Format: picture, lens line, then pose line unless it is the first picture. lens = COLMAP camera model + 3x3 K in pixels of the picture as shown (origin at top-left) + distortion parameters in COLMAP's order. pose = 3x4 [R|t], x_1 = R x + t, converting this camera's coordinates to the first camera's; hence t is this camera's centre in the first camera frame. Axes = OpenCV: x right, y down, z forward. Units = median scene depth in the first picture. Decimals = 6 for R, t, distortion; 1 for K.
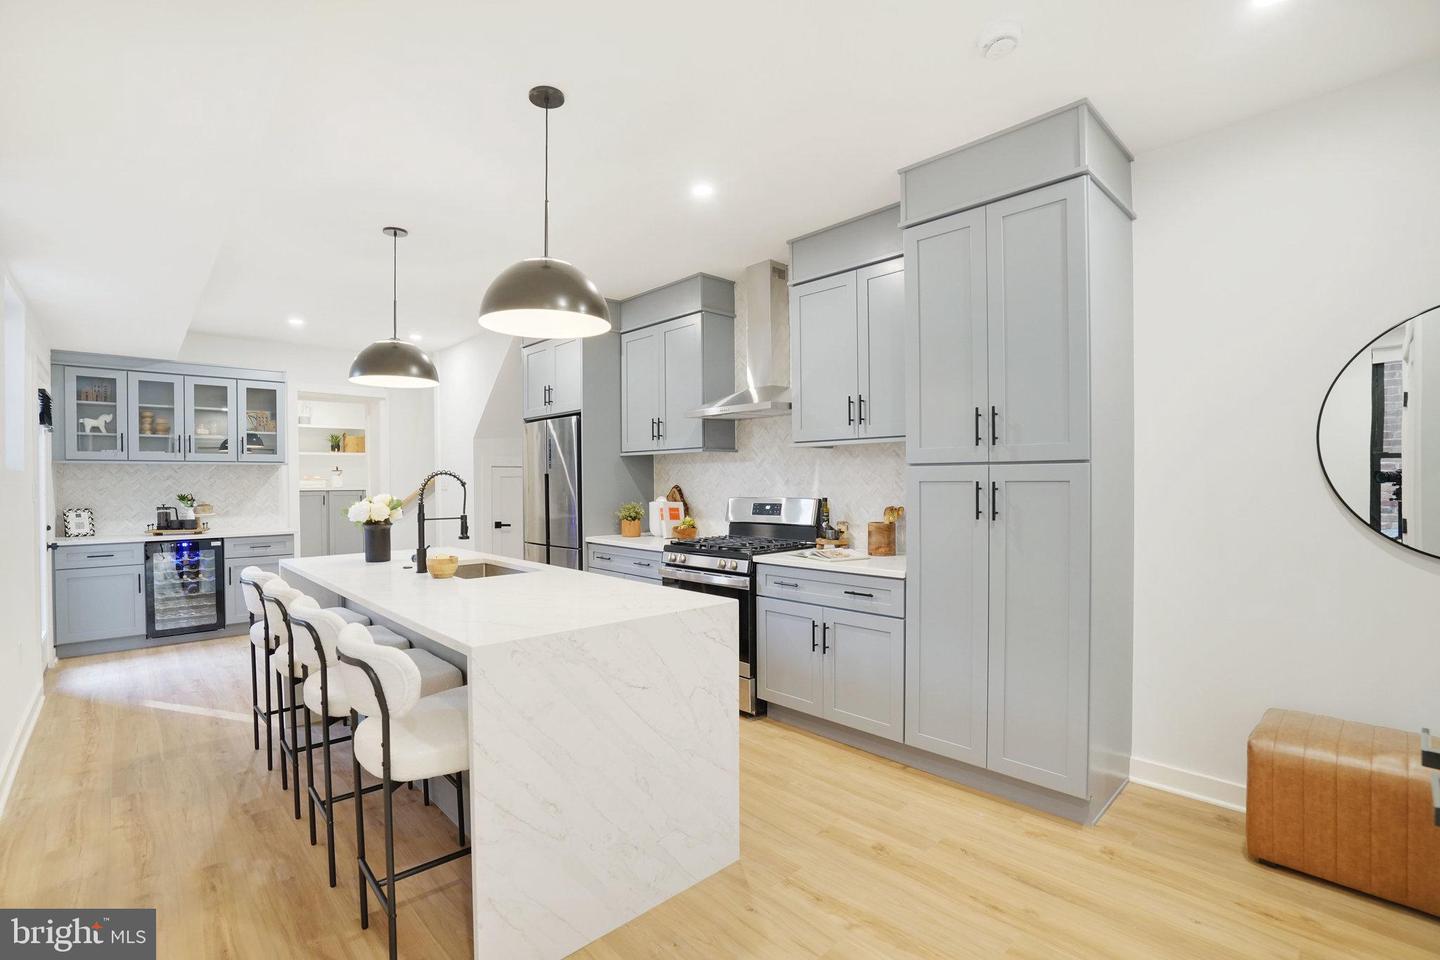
lens RADIAL K [[663.4, 0, 719.2], [0, 663.4, 481.6], [0, 0, 1]] dist [-0.048297, 0.016363]
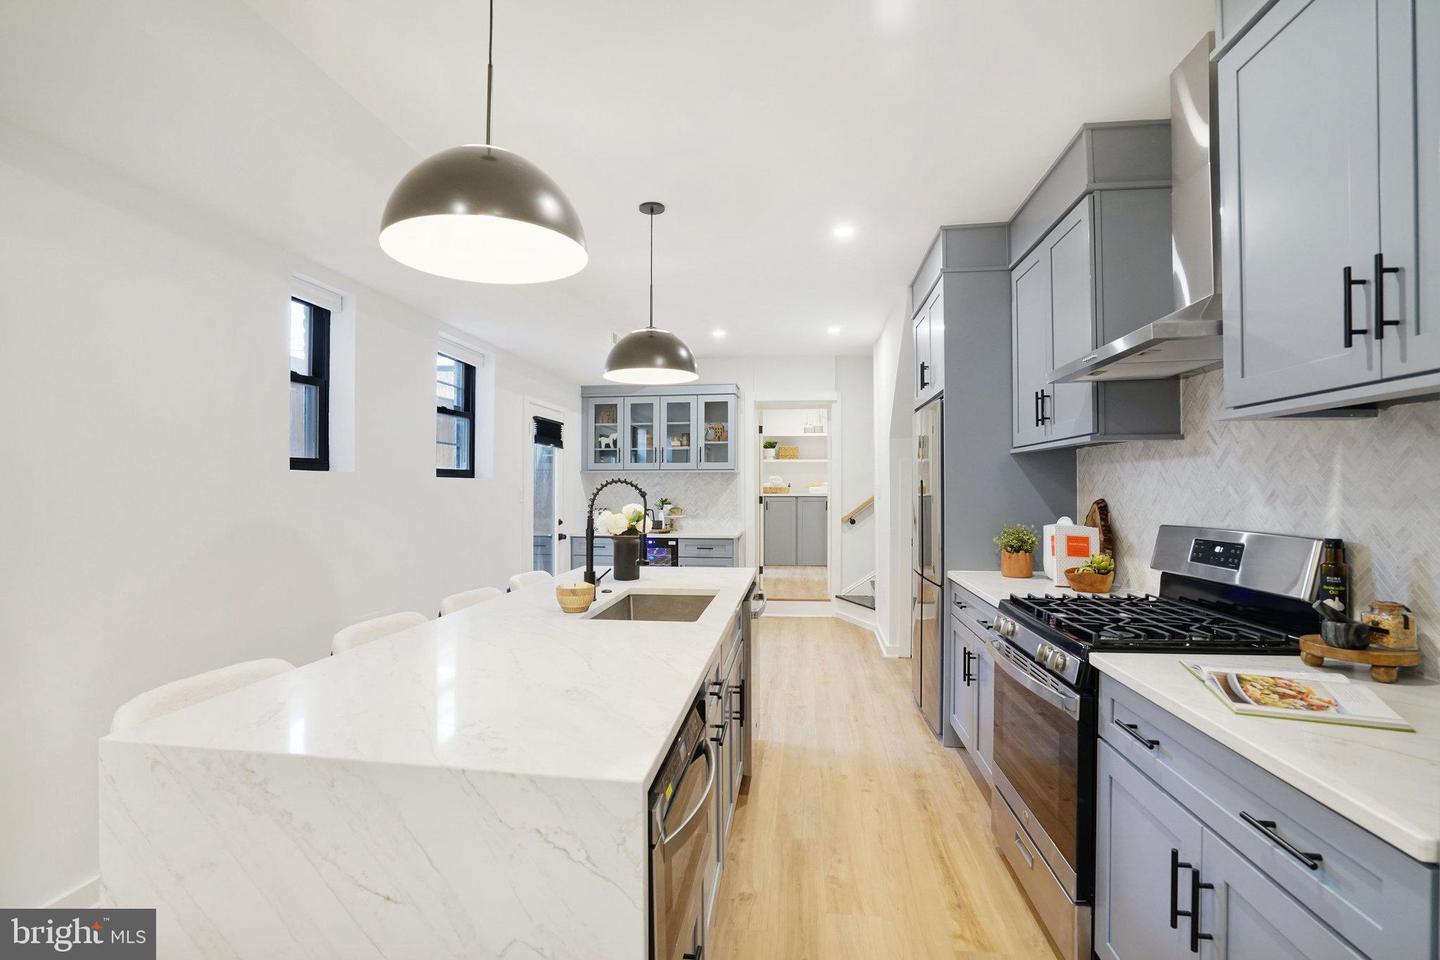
lens RADIAL K [[663.4, 0, 714.1], [0, 663.4, 486.2], [0, 0, 1]] dist [-0.048297, 0.016363]
pose [[0.630733, 0.004959, -0.775984, 0.194085], [-0.006924, 0.999976, 0.000763, -0.004753], [0.775969, 0.004892, 0.630752, 0.391417]]
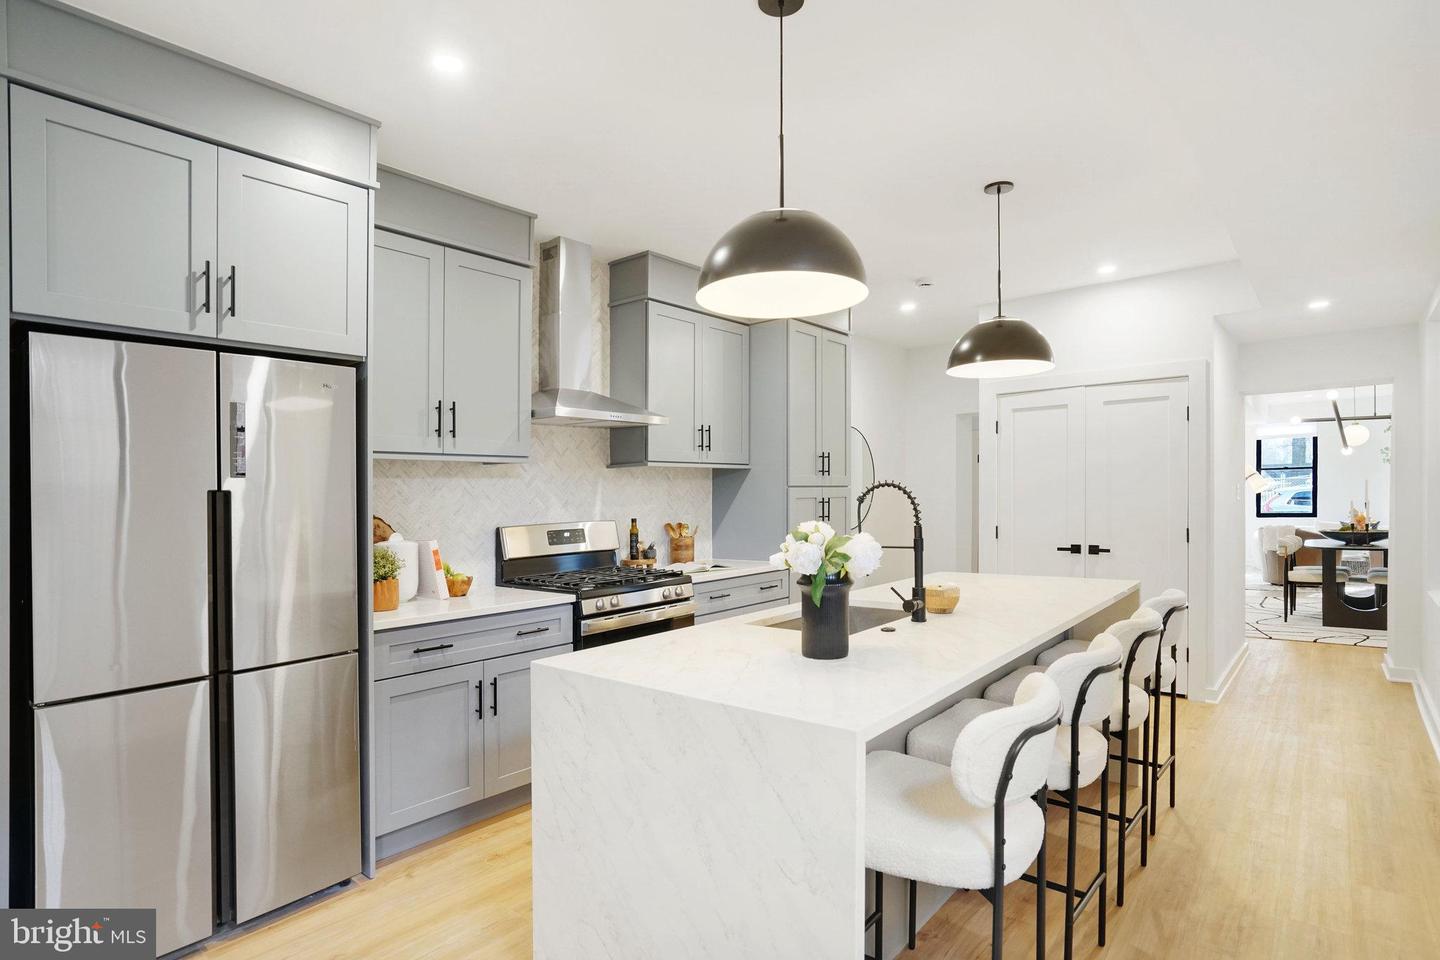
lens RADIAL K [[740.0, 0, 719.7], [0, 740.0, 506.2], [0, 0, 1]] dist [0.002423, 0.000772]
pose [[-0.105735, -0.004880, 0.994382, -0.818372], [0.023444, 0.999698, 0.007399, 0.000946], [-0.994118, 0.024095, -0.105588, 0.849236]]
